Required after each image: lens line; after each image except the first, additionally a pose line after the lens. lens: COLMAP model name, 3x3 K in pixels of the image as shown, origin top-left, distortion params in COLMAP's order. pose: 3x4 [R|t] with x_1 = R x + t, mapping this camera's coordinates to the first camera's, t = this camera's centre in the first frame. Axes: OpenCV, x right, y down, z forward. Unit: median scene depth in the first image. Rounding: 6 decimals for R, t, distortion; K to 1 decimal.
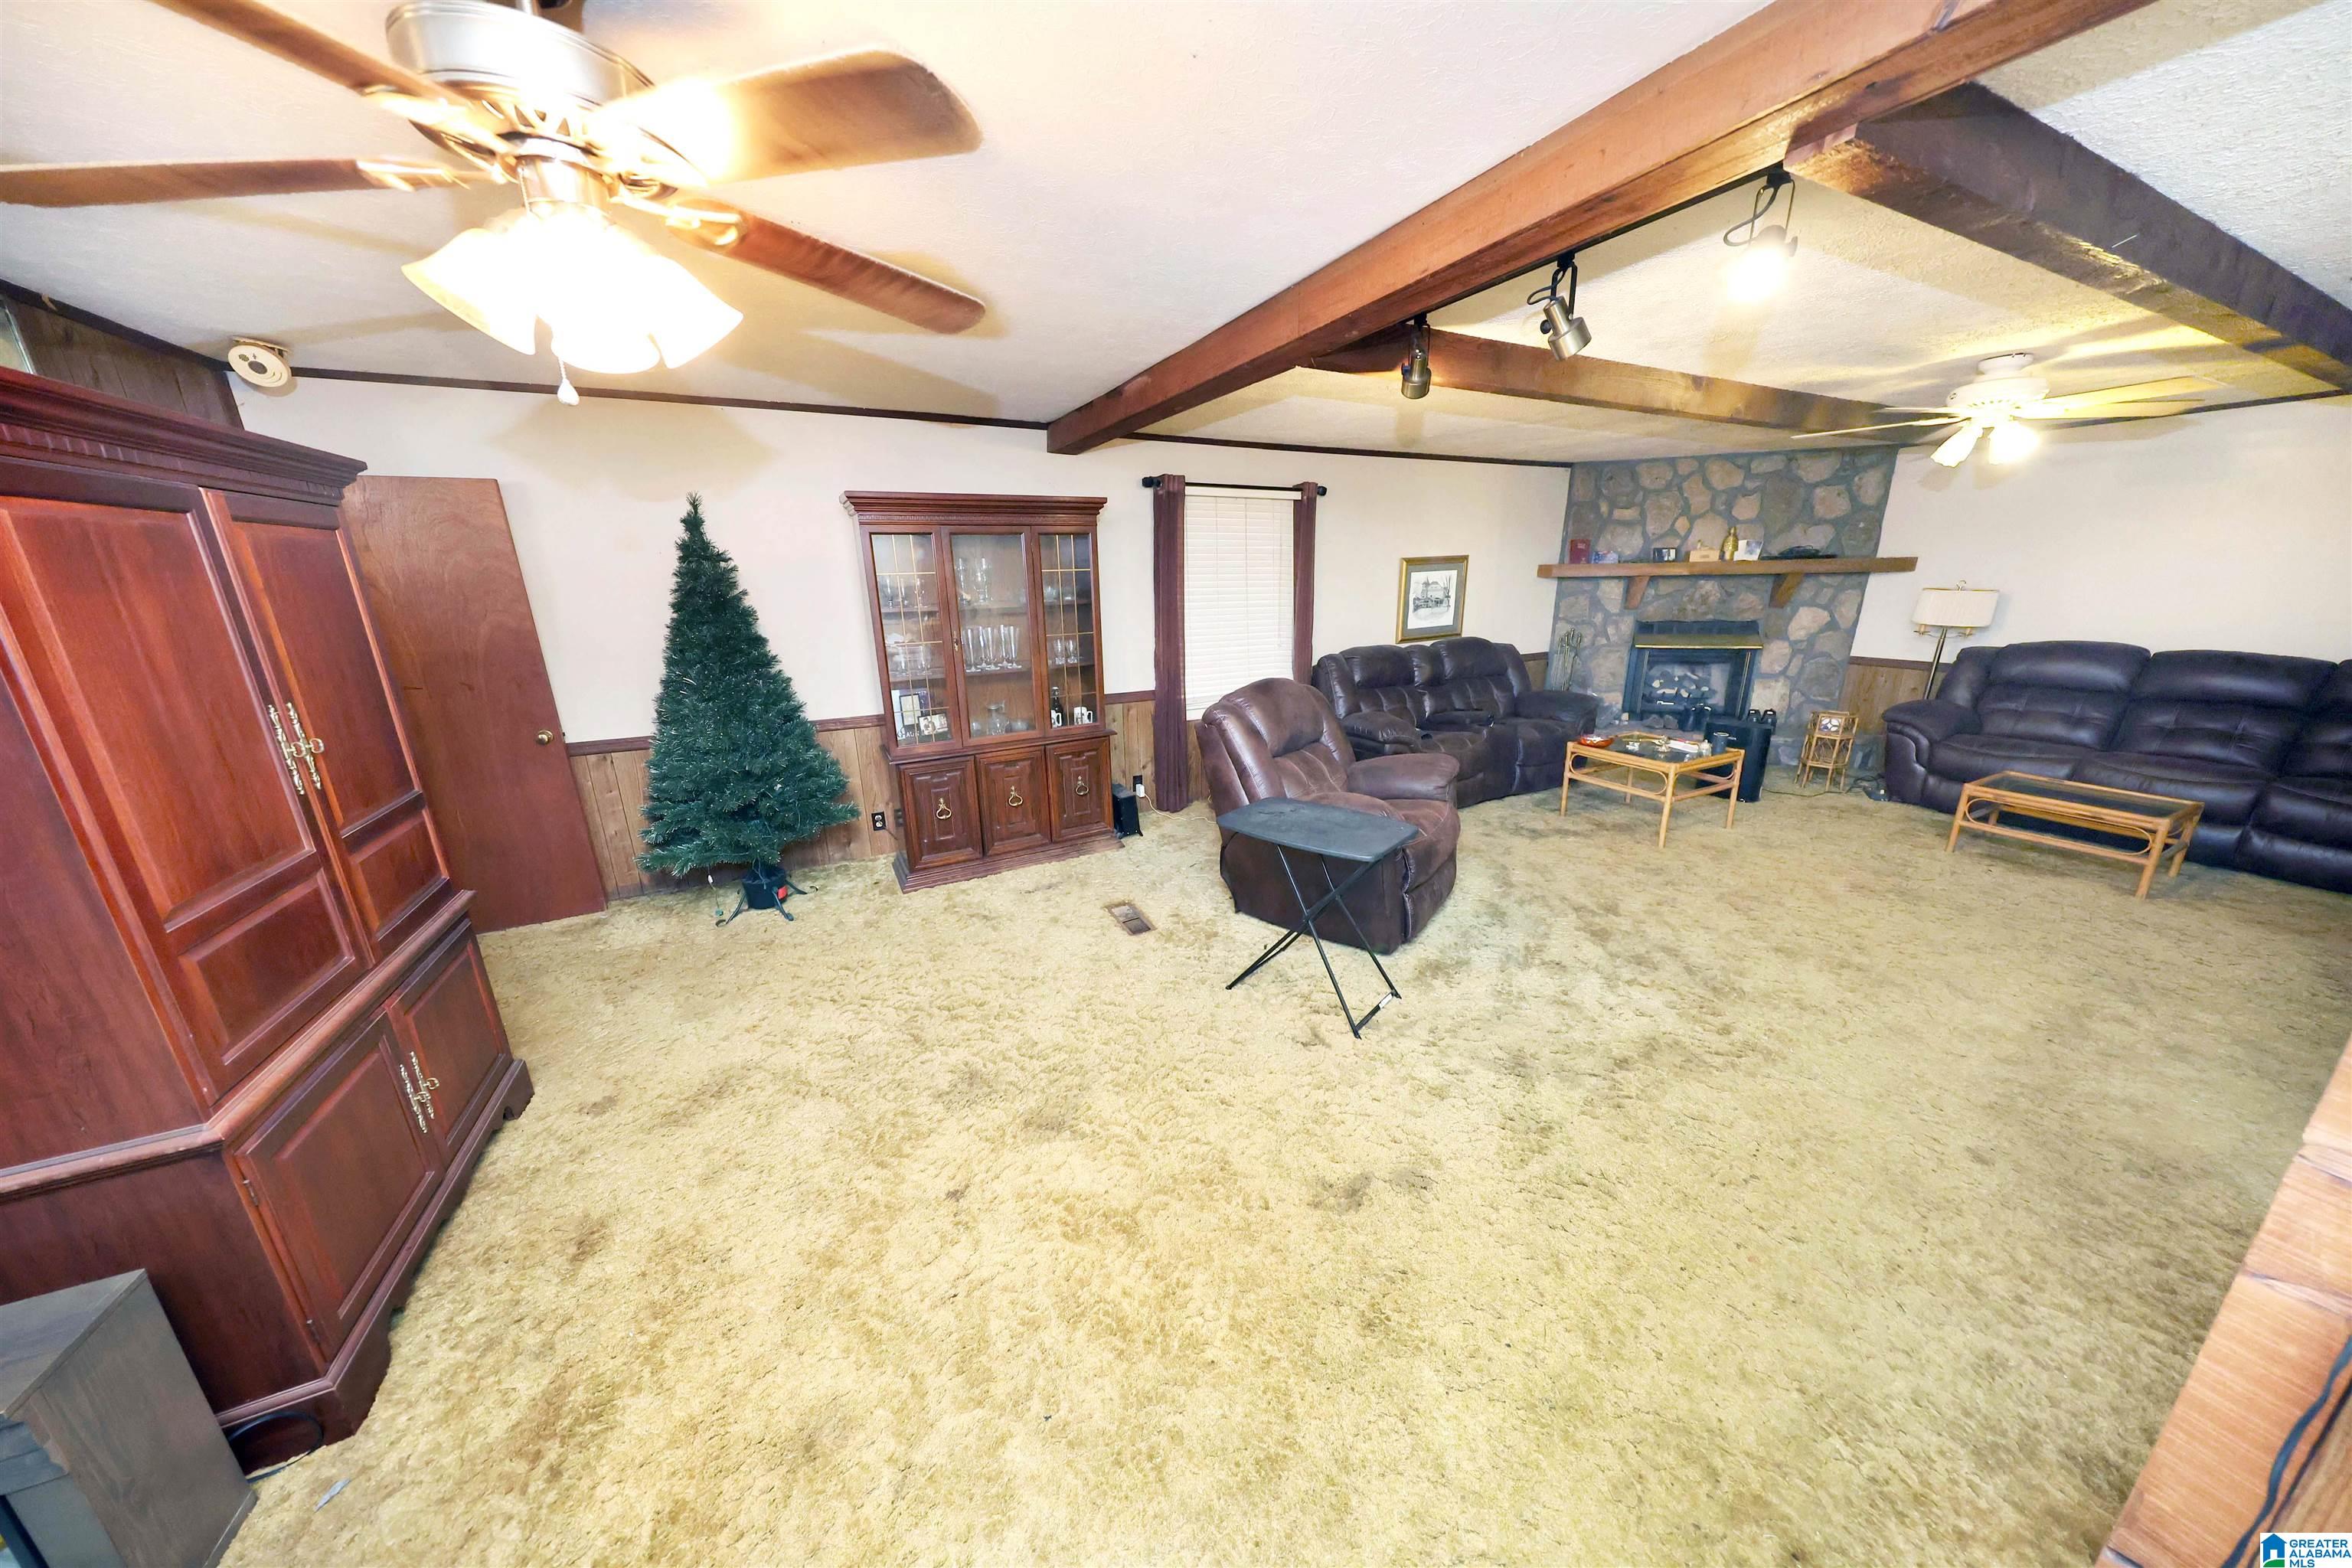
lens RADIAL K [[736.0, 0, 1171.4], [0, 736.0, 779.3], [0, 0, 1]] dist [0.002297, -0.000646]
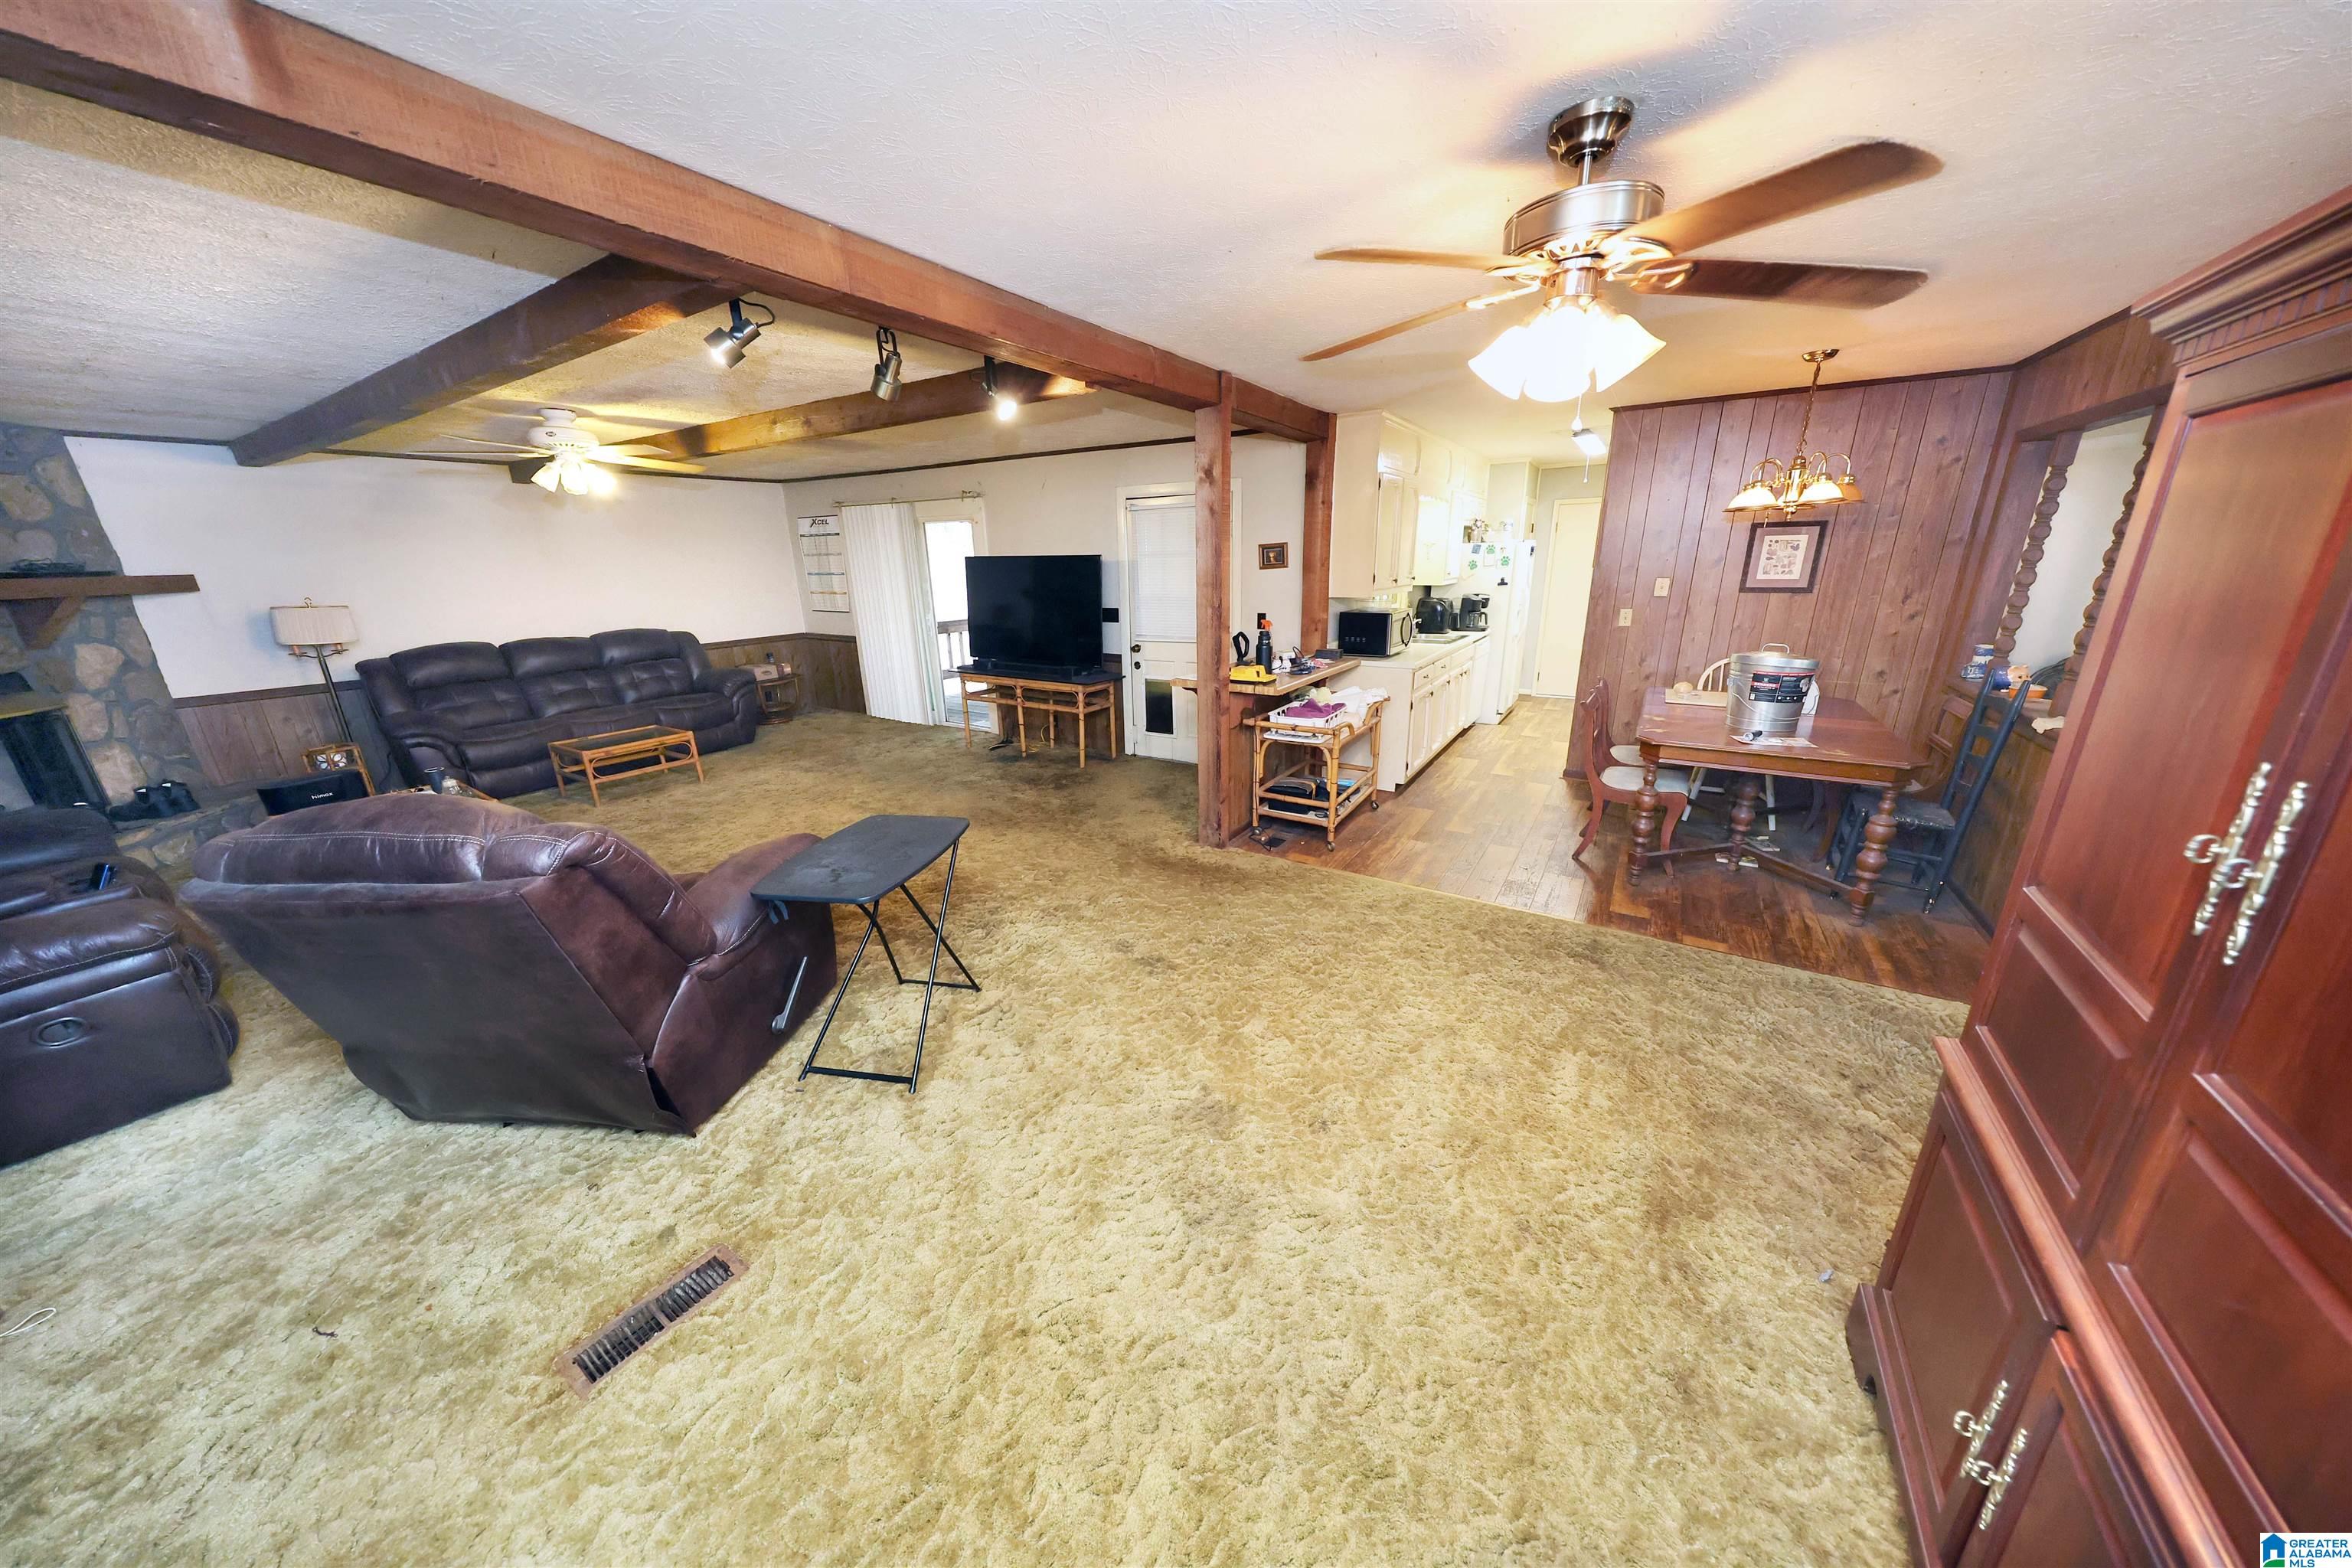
lens RADIAL K [[736.0, 0, 1185.5], [0, 736.0, 782.1], [0, 0, 1]] dist [0.002297, -0.000646]
pose [[-0.512939, -0.224144, 0.828645, -0.323689], [0.262852, 0.877931, 0.400183, -0.121779], [-0.817192, 0.423080, -0.391408, 0.464973]]
